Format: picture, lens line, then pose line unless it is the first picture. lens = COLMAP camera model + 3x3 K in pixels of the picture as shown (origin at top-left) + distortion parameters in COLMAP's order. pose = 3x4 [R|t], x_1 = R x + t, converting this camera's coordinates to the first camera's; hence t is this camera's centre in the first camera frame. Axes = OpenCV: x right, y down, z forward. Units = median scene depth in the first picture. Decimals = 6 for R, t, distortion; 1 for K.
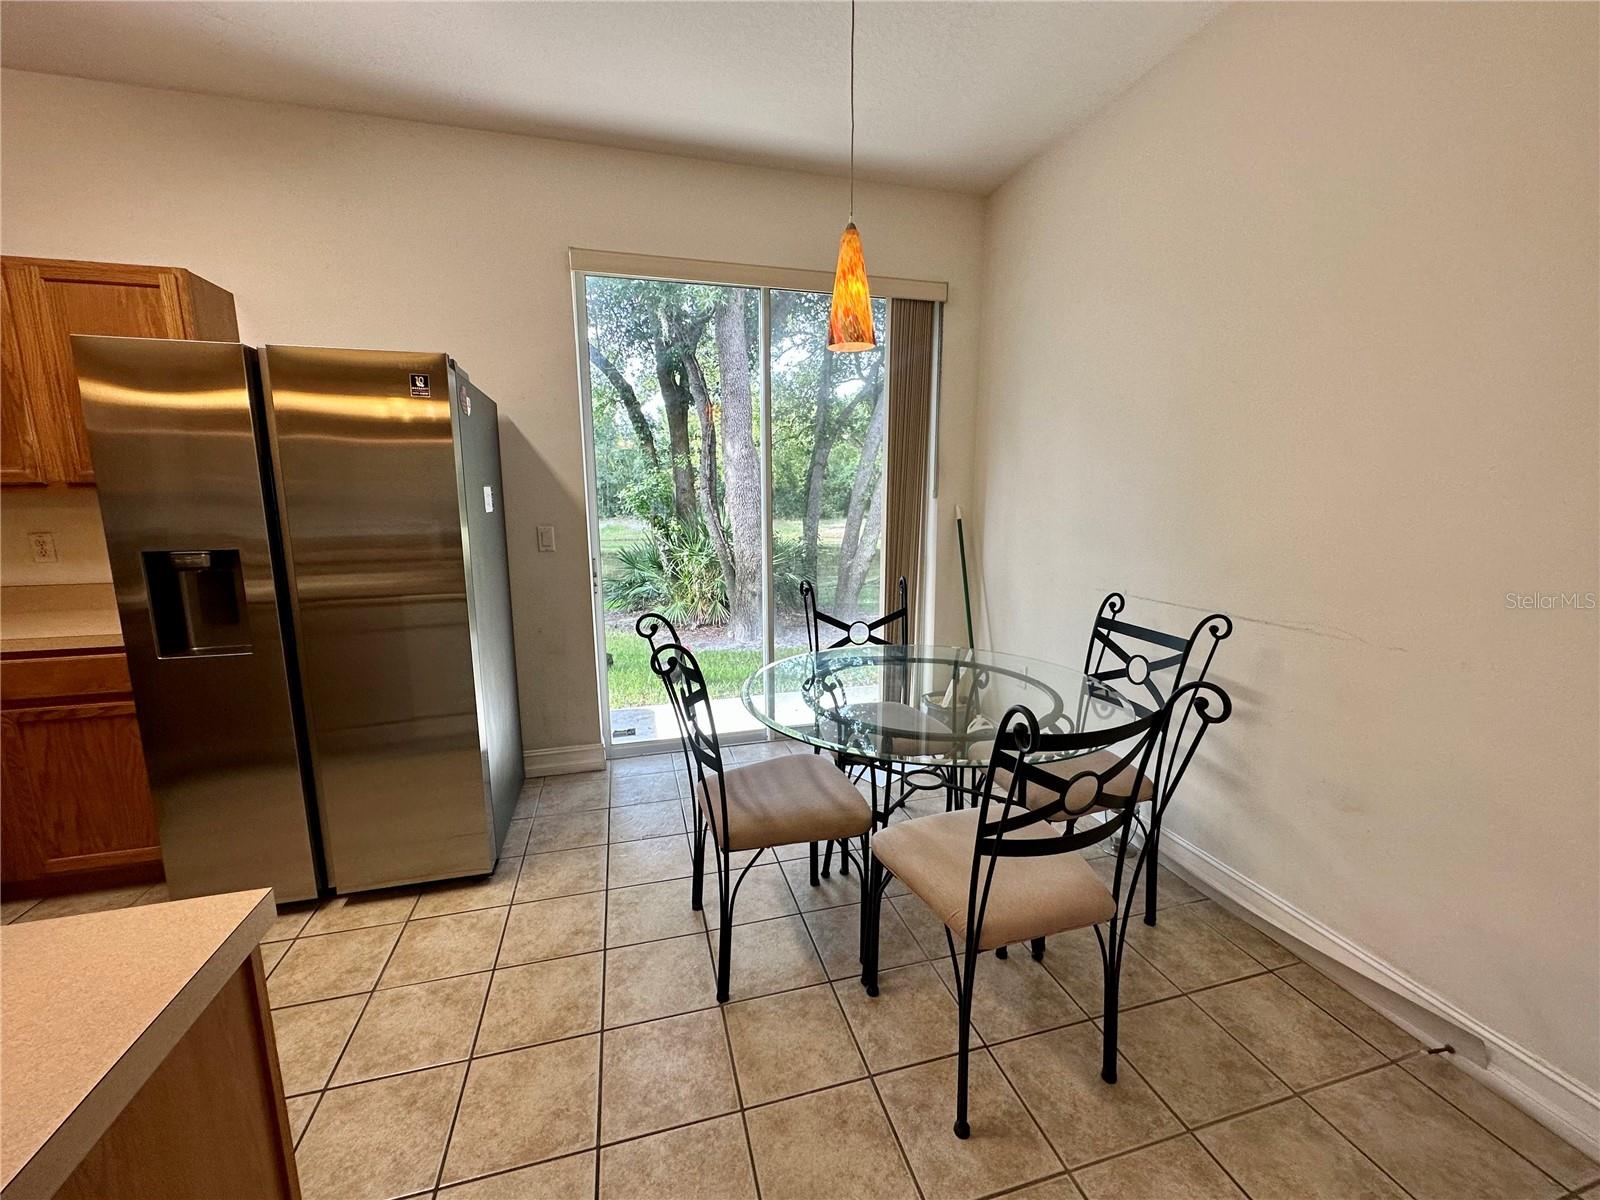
lens RADIAL K [[642.5, 0, 793.8], [0, 642.5, 601.7], [0, 0, 1]] dist [0.007762, 0.000097]
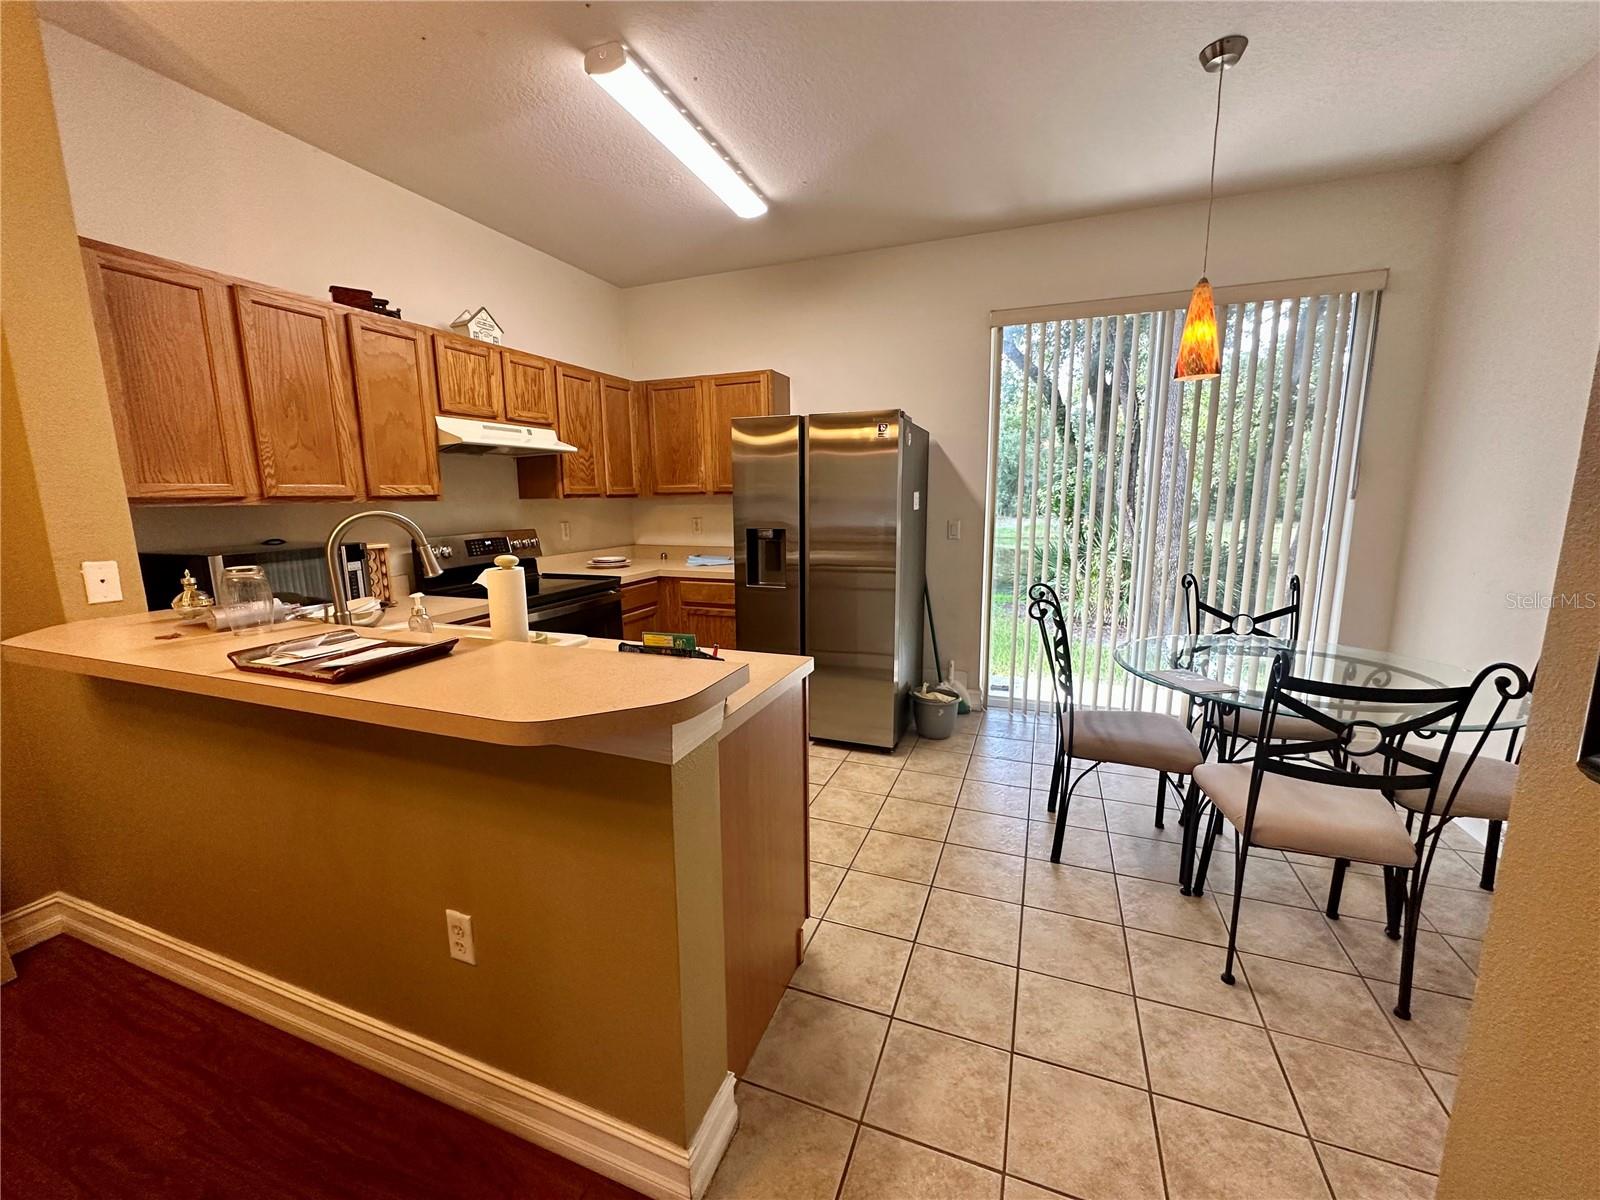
lens RADIAL K [[642.5, 0, 796.3], [0, 642.5, 605.3], [0, 0, 1]] dist [0.007762, 0.000097]
pose [[0.802907, 0.099006, -0.587825, 0.205023], [-0.091864, 0.994882, 0.042088, 0.044566], [0.588983, 0.020207, 0.807893, -0.362271]]
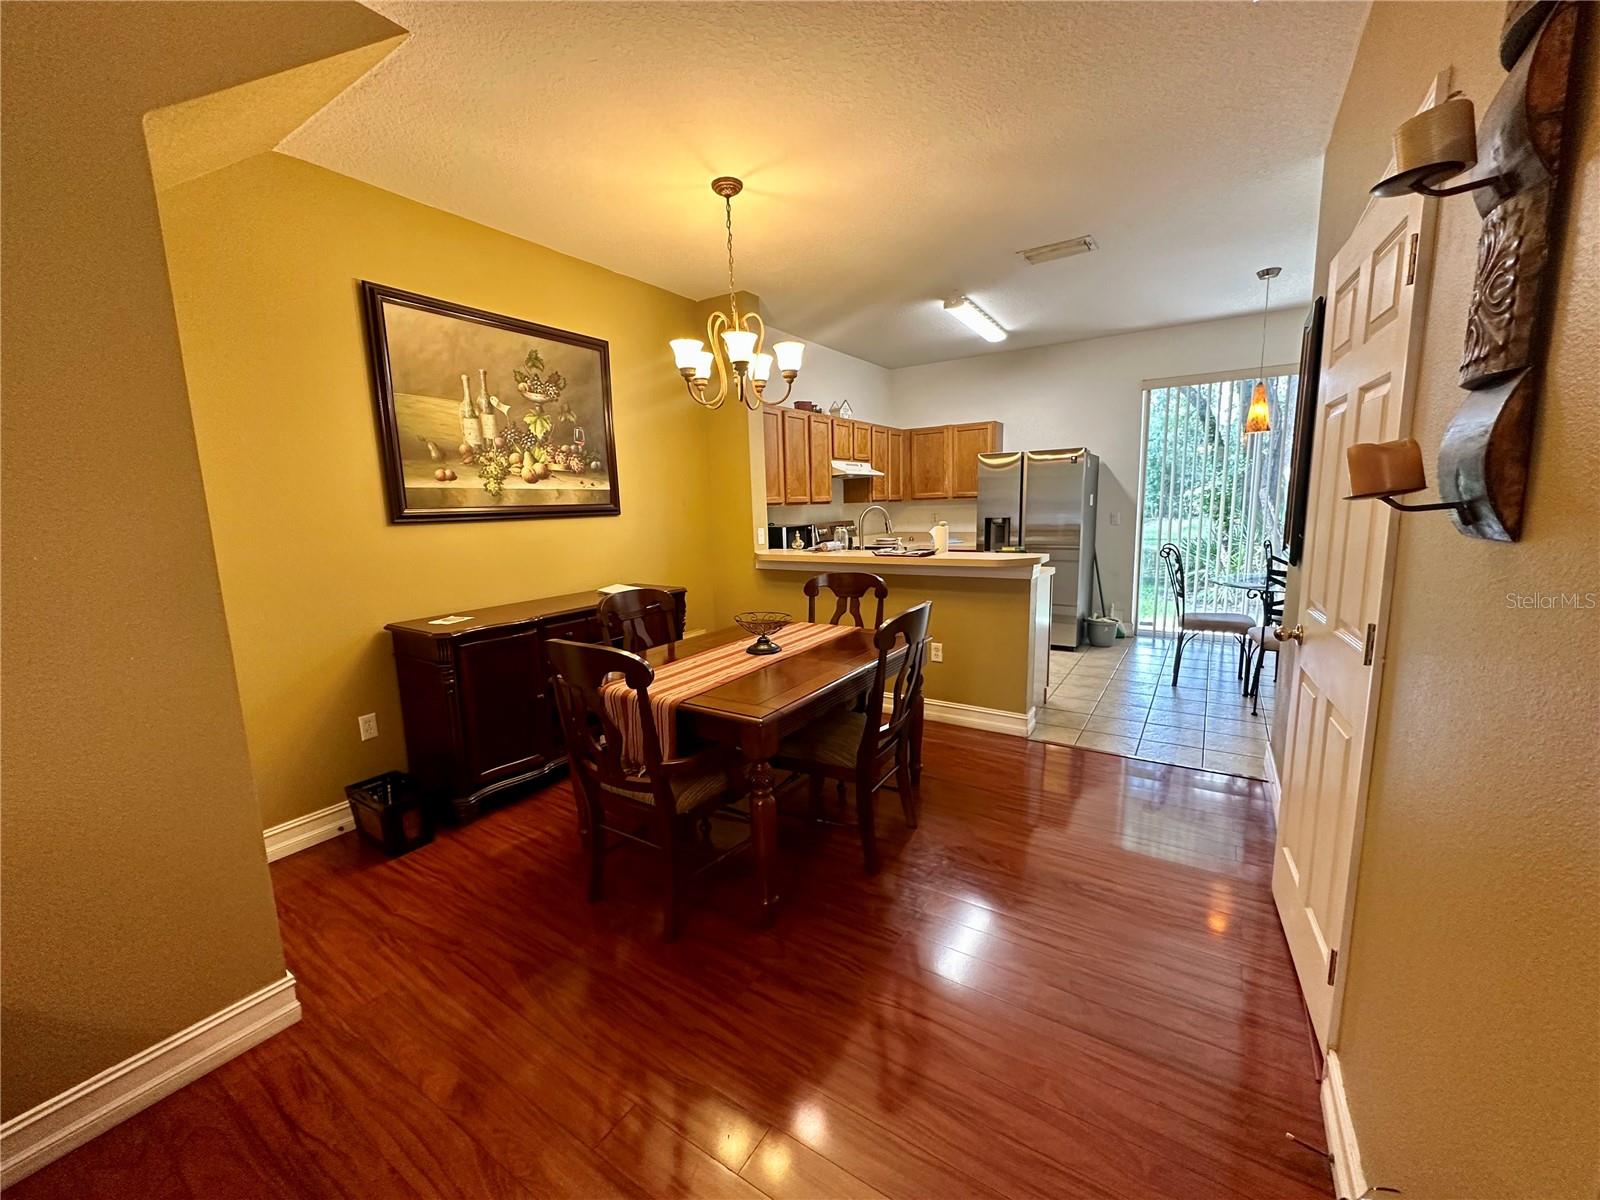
lens RADIAL K [[642.5, 0, 799.2], [0, 642.5, 607.3], [0, 0, 1]] dist [0.007762, 0.000097]
pose [[0.671969, 0.106173, -0.732929, 0.648510], [-0.098277, 0.993701, 0.053846, 0.237017], [0.734029, 0.035847, 0.678171, -1.540472]]
